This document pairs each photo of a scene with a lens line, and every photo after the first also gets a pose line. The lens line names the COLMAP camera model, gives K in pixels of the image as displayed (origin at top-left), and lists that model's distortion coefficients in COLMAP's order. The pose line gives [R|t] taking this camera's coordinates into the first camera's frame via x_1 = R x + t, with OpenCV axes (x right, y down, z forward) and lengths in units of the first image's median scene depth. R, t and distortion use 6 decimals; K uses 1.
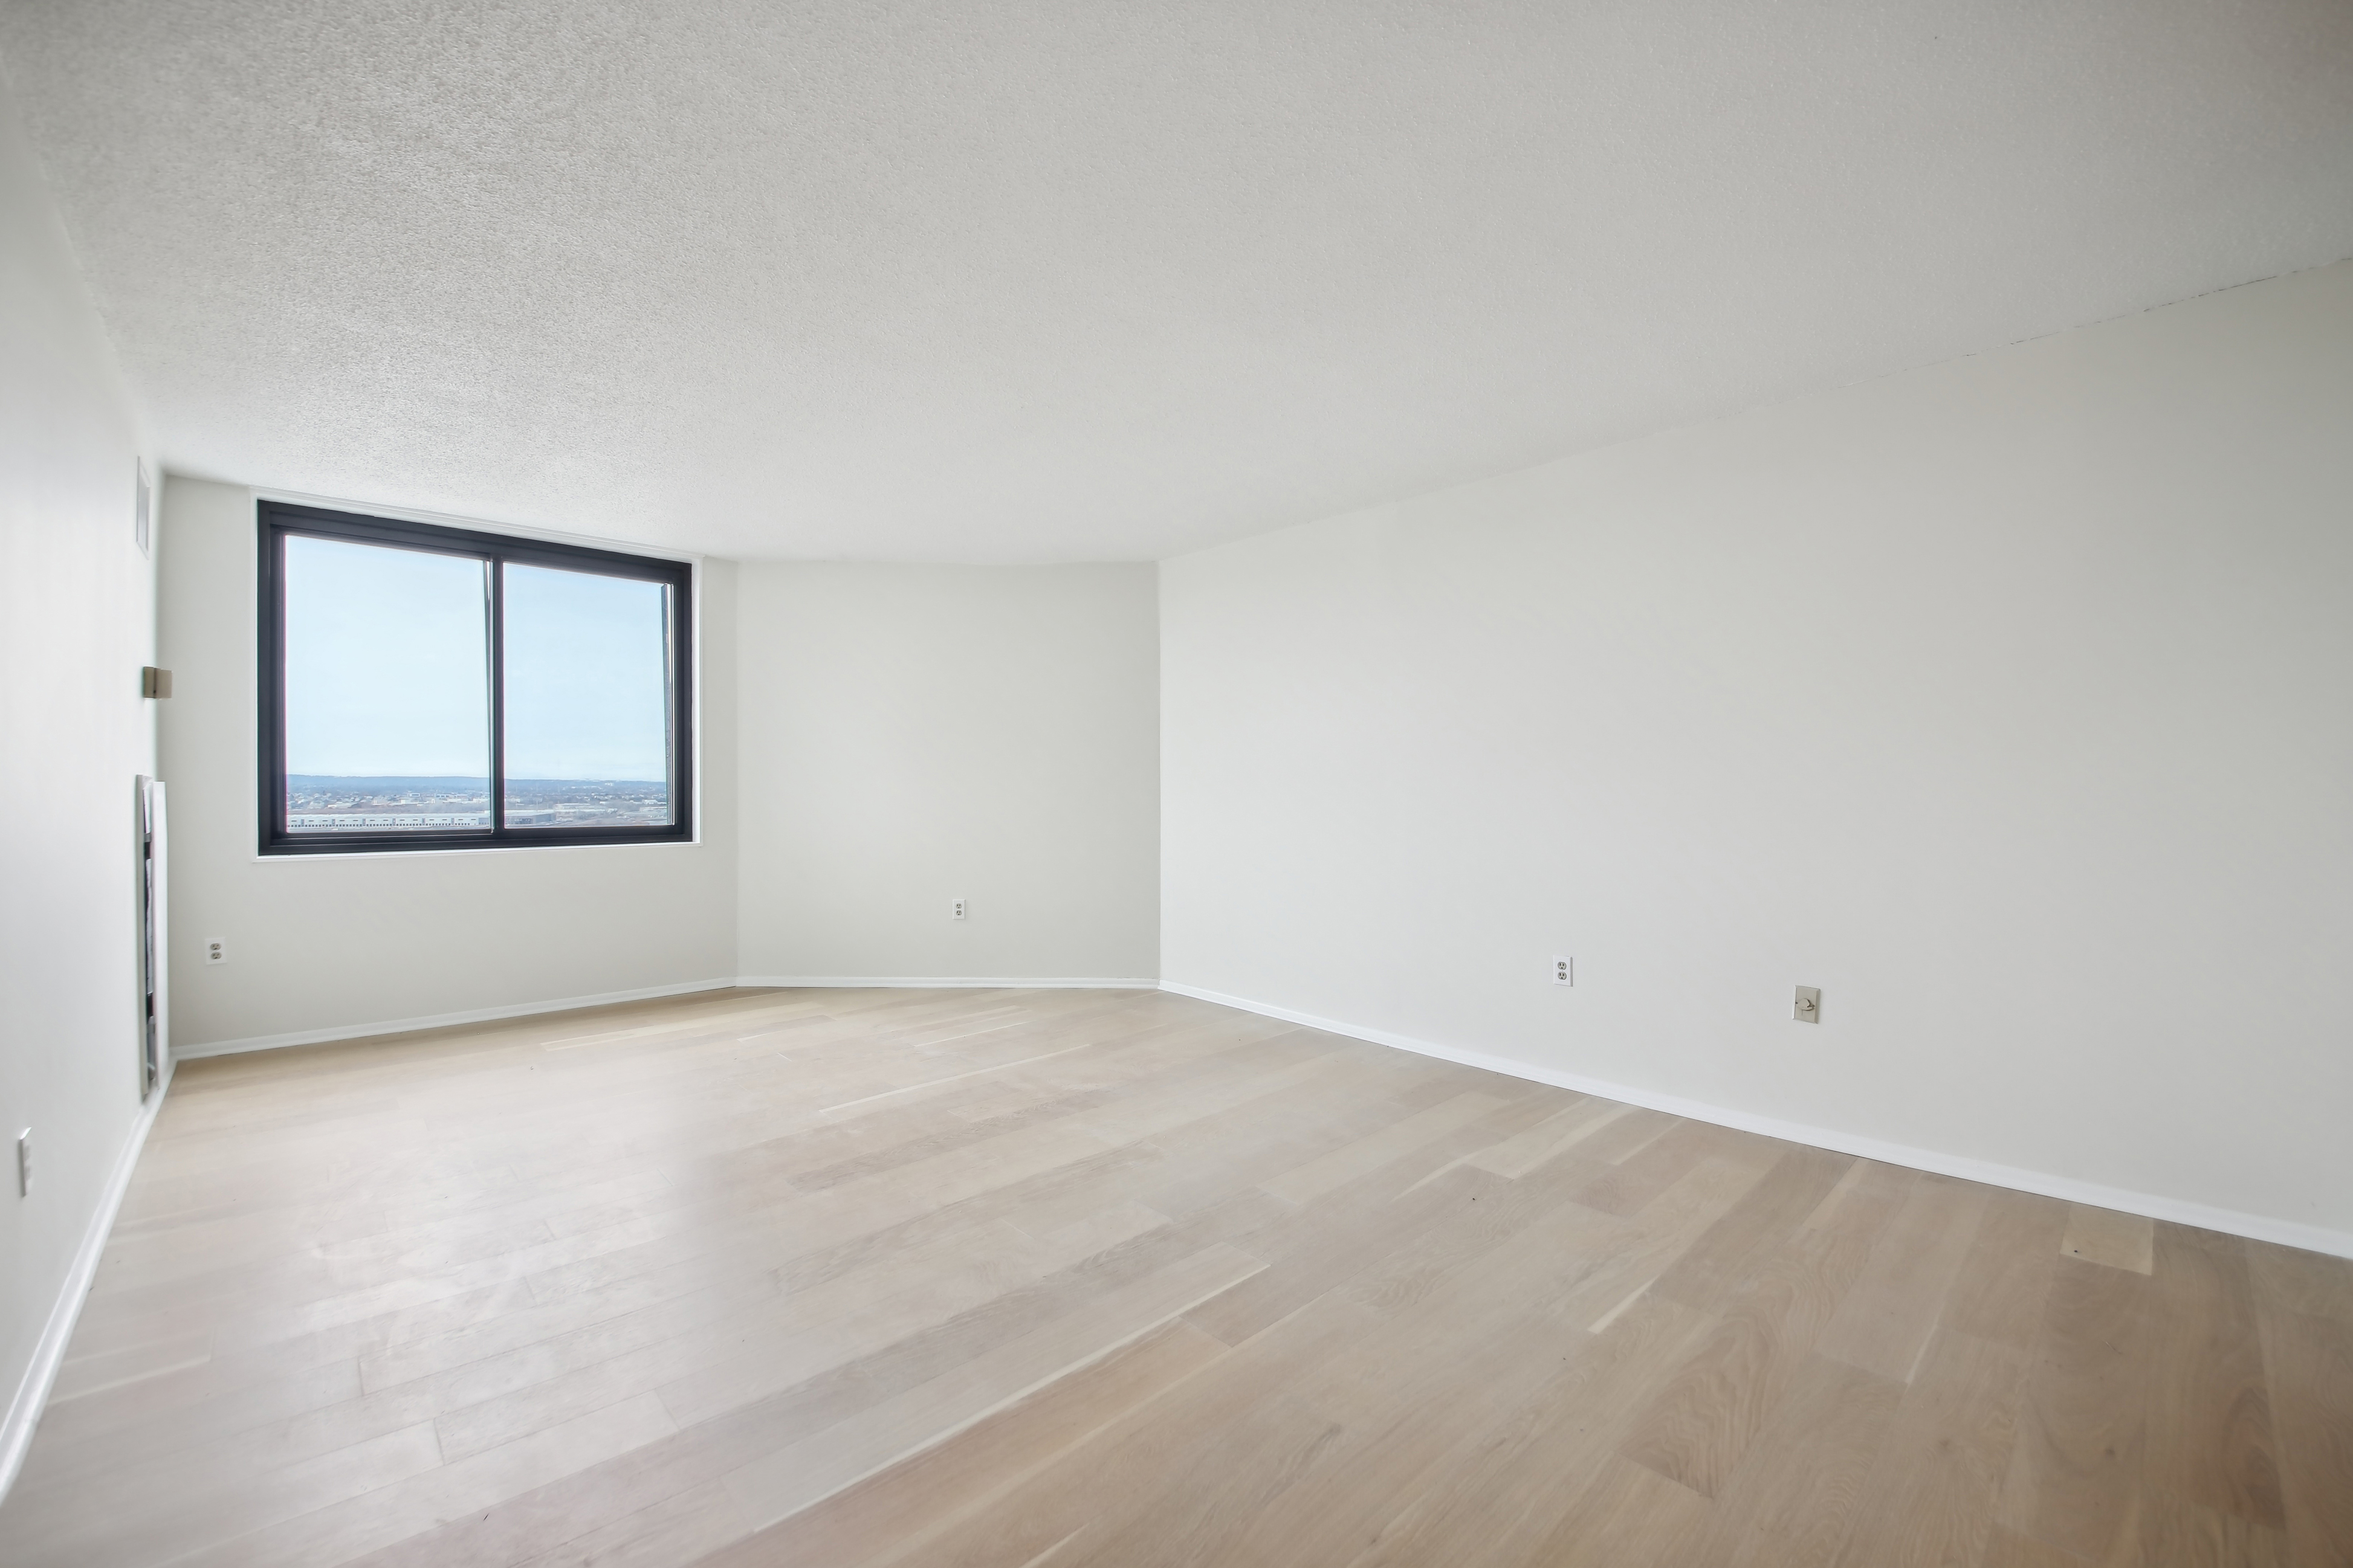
lens RADIAL K [[924.0, 0, 1183.1], [0, 924.0, 803.7], [0, 0, 1]] dist [-0.012583, -0.003603]
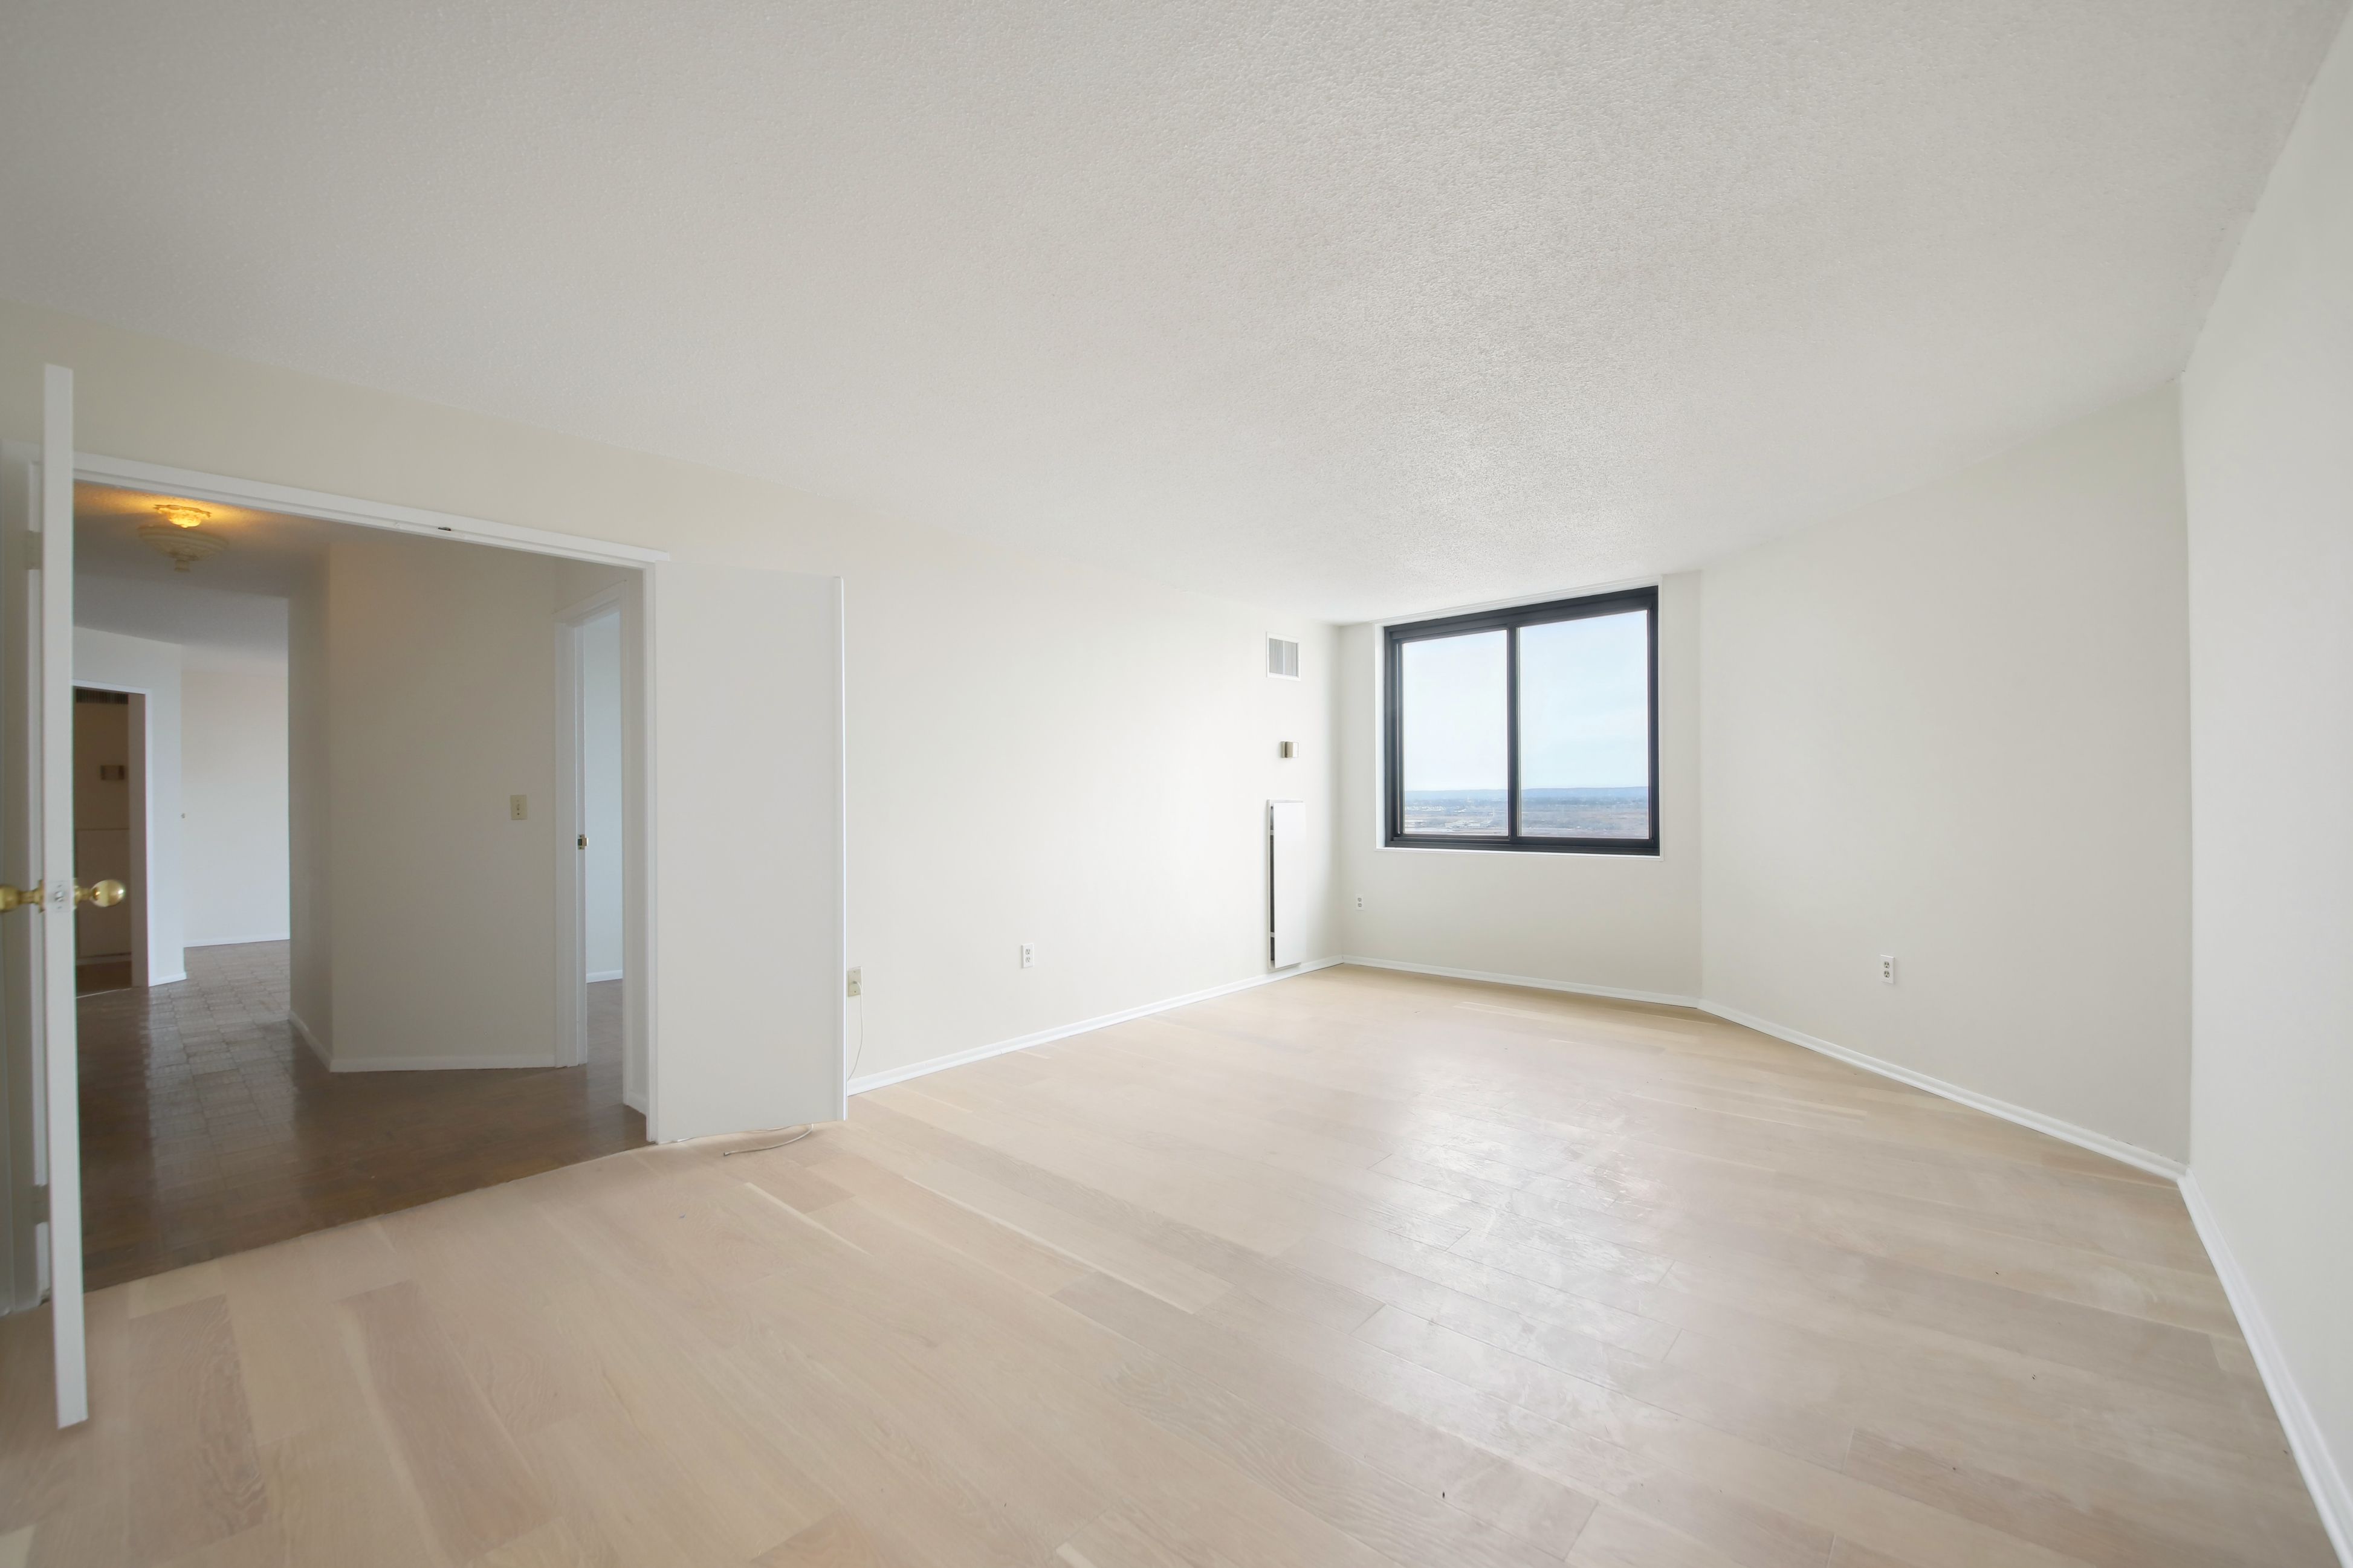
lens RADIAL K [[924.0, 0, 1179.1], [0, 924.0, 787.1], [0, 0, 1]] dist [-0.012583, -0.003603]
pose [[0.081120, -0.016516, -0.996567, 0.507236], [-0.009585, 0.999804, -0.017350, -0.014286], [0.996658, 0.010959, 0.080946, 0.434499]]
